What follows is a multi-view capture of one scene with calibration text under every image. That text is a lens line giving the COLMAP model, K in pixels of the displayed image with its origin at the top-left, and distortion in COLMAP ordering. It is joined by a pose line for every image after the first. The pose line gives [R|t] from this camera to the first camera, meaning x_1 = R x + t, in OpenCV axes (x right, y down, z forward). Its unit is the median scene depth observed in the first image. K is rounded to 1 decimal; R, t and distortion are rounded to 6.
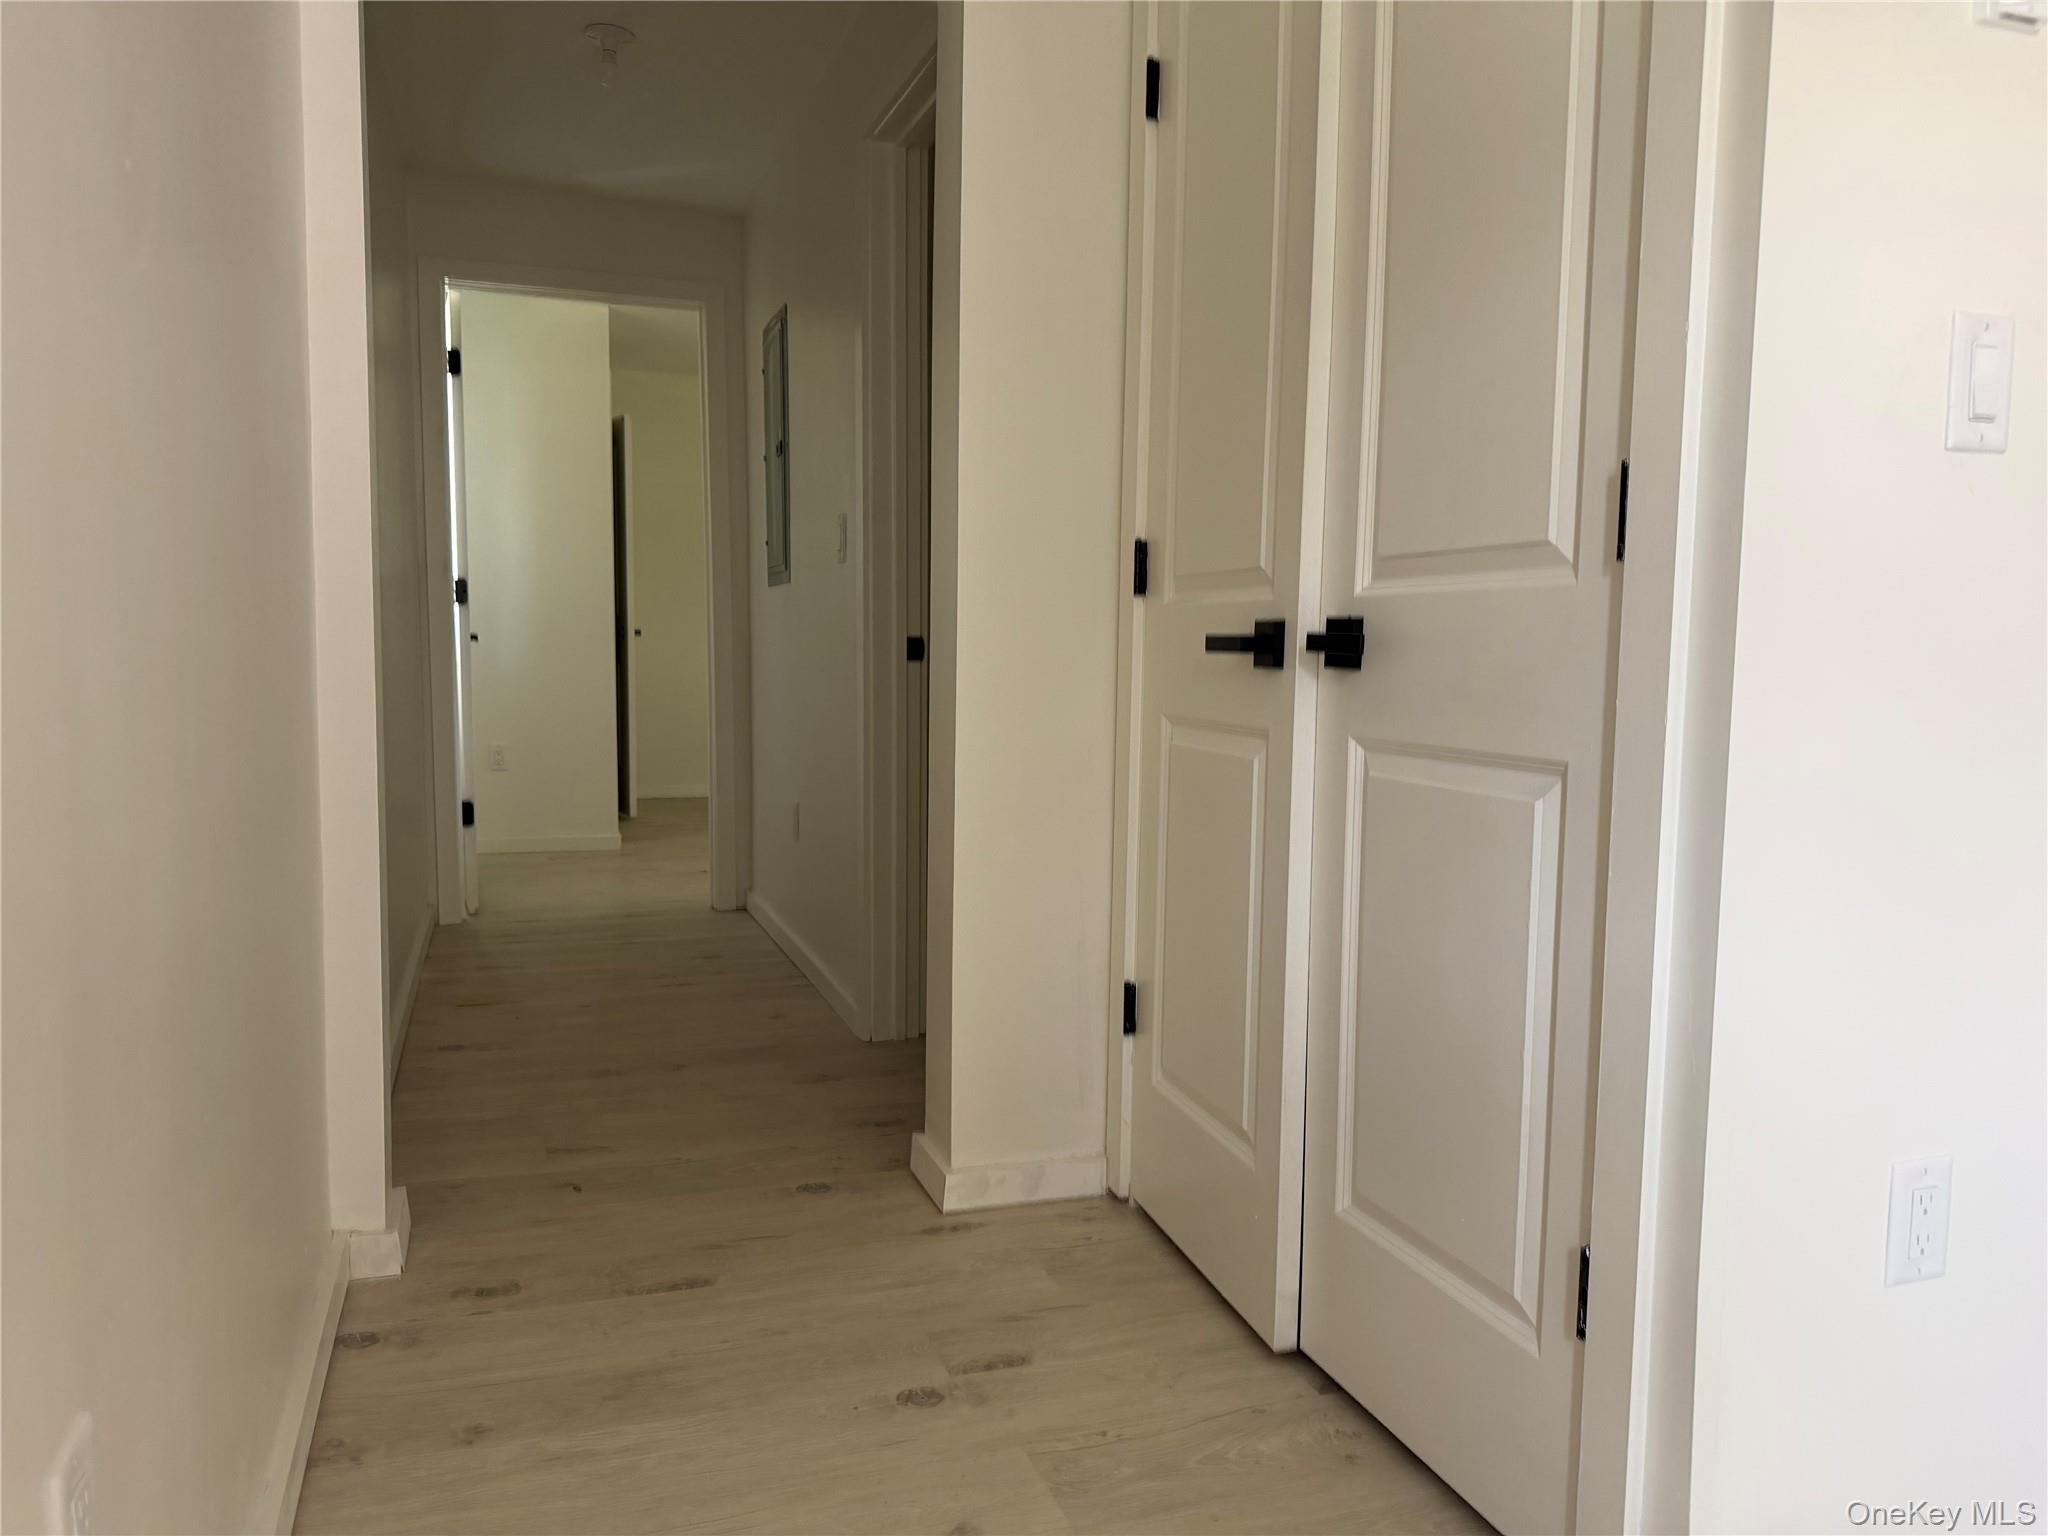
lens RADIAL K [[1439.8, 0, 1024.5], [0, 1439.8, 765.4], [0, 0, 1]] dist [0.061612, -0.072057]
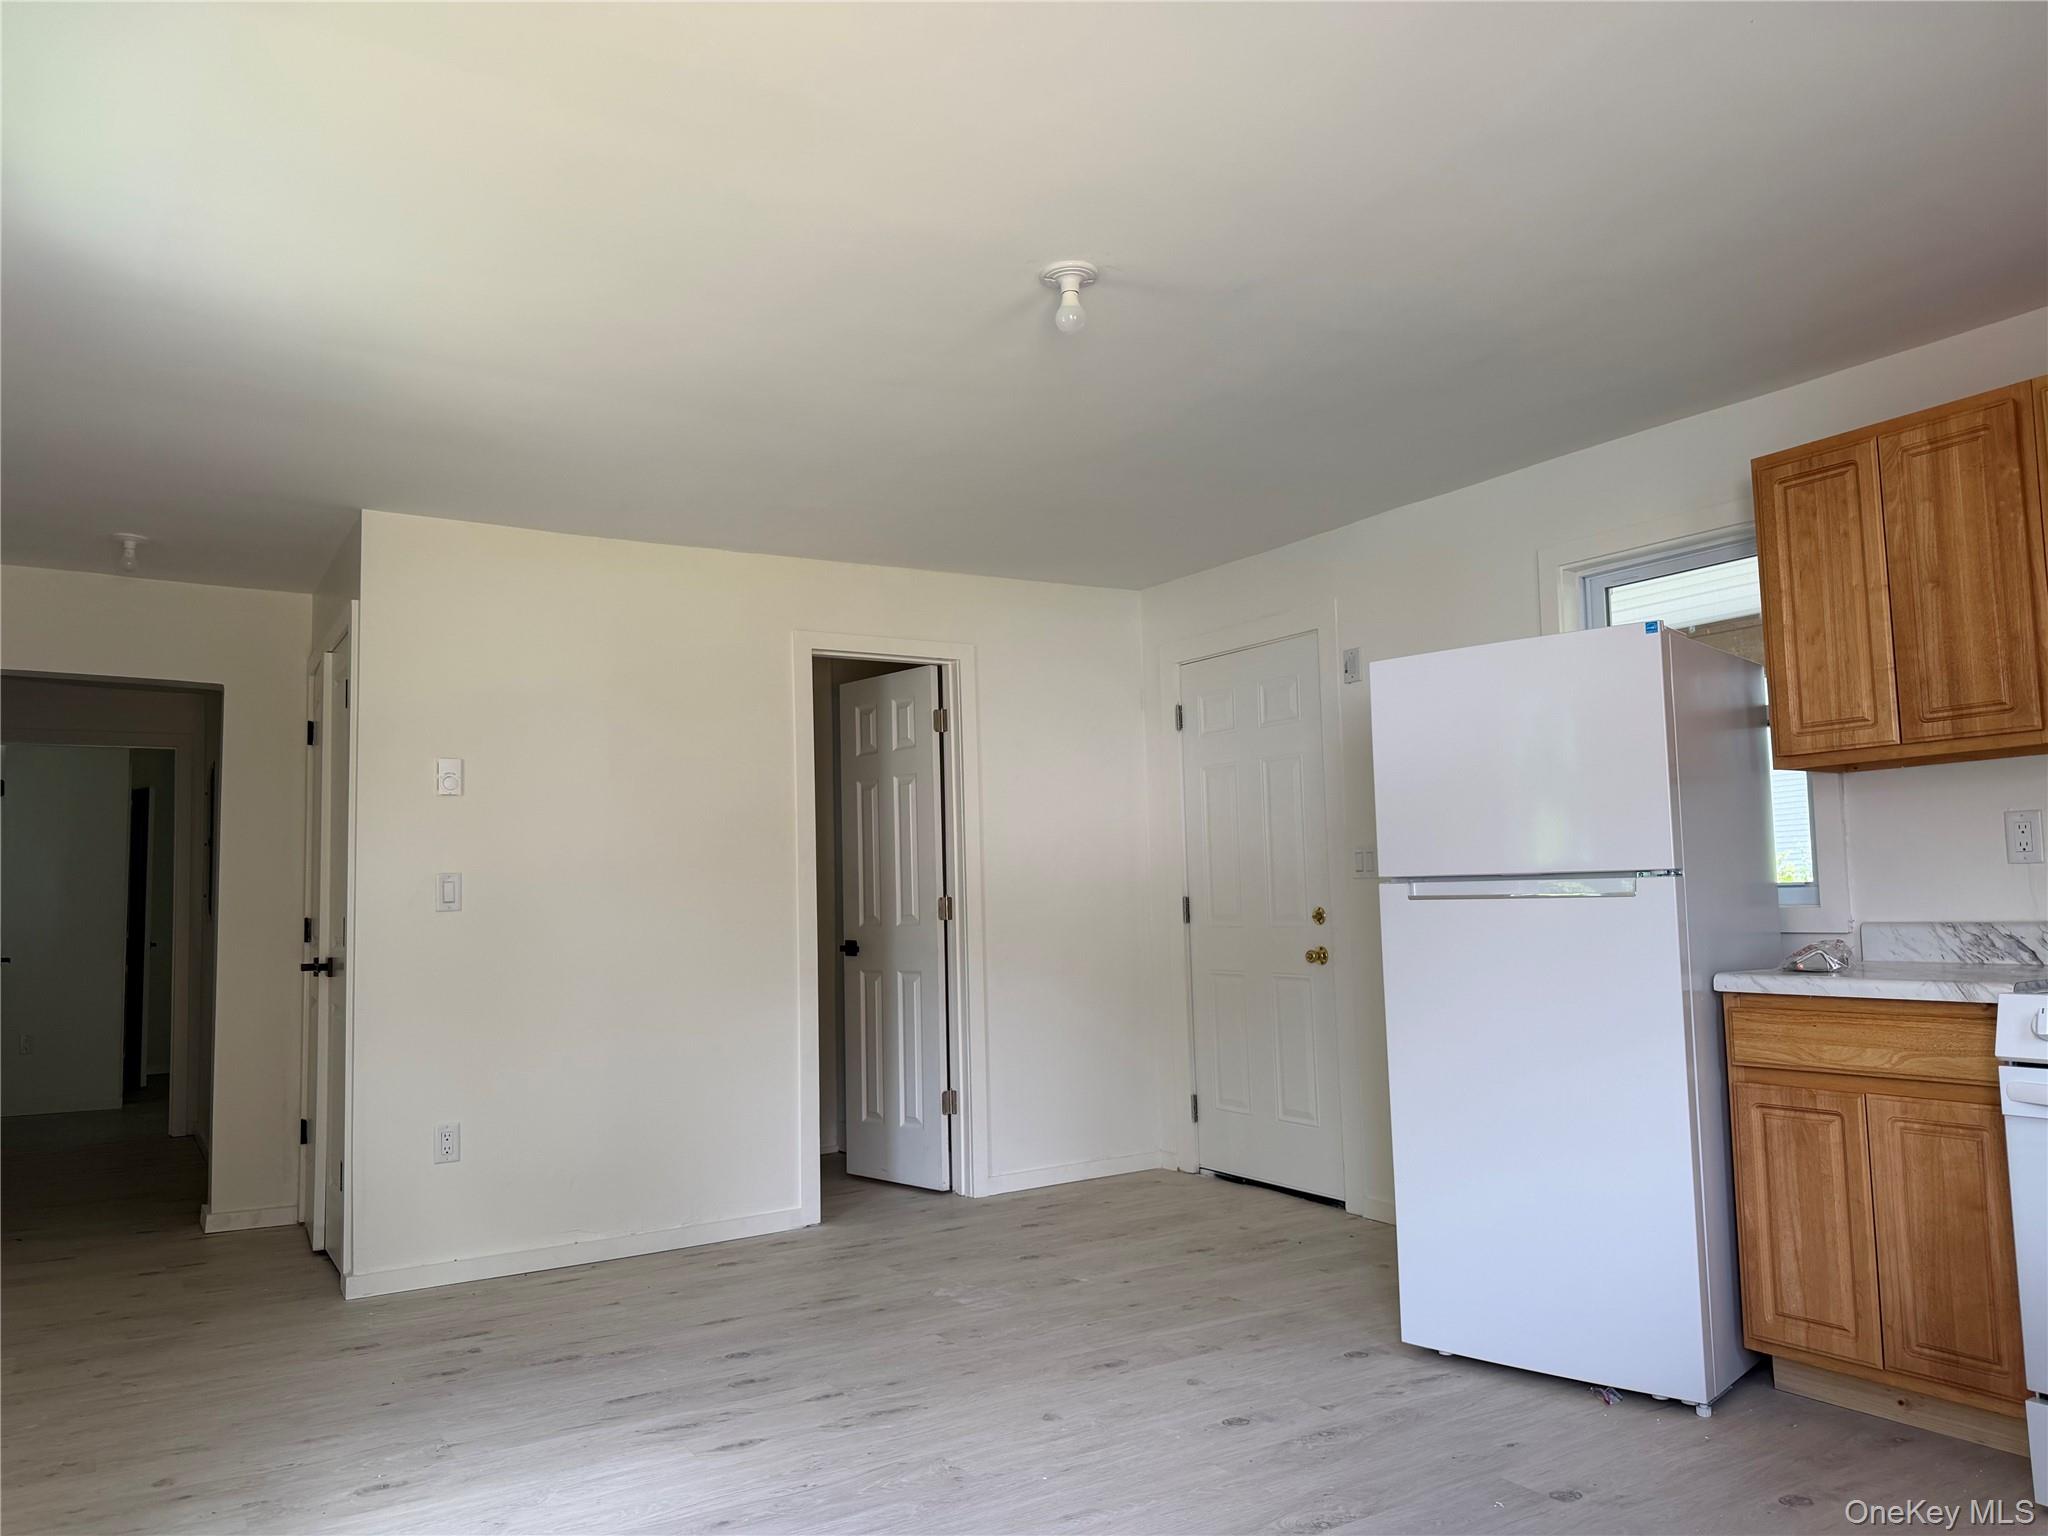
lens RADIAL K [[1439.8, 0, 1012.1], [0, 1439.8, 782.8], [0, 0, 1]] dist [0.061612, -0.072057]
pose [[0.976222, -0.018458, 0.215988, 0.685721], [0.054243, 0.985471, -0.160948, 0.064074], [-0.209879, 0.168837, 0.963039, -1.512279]]
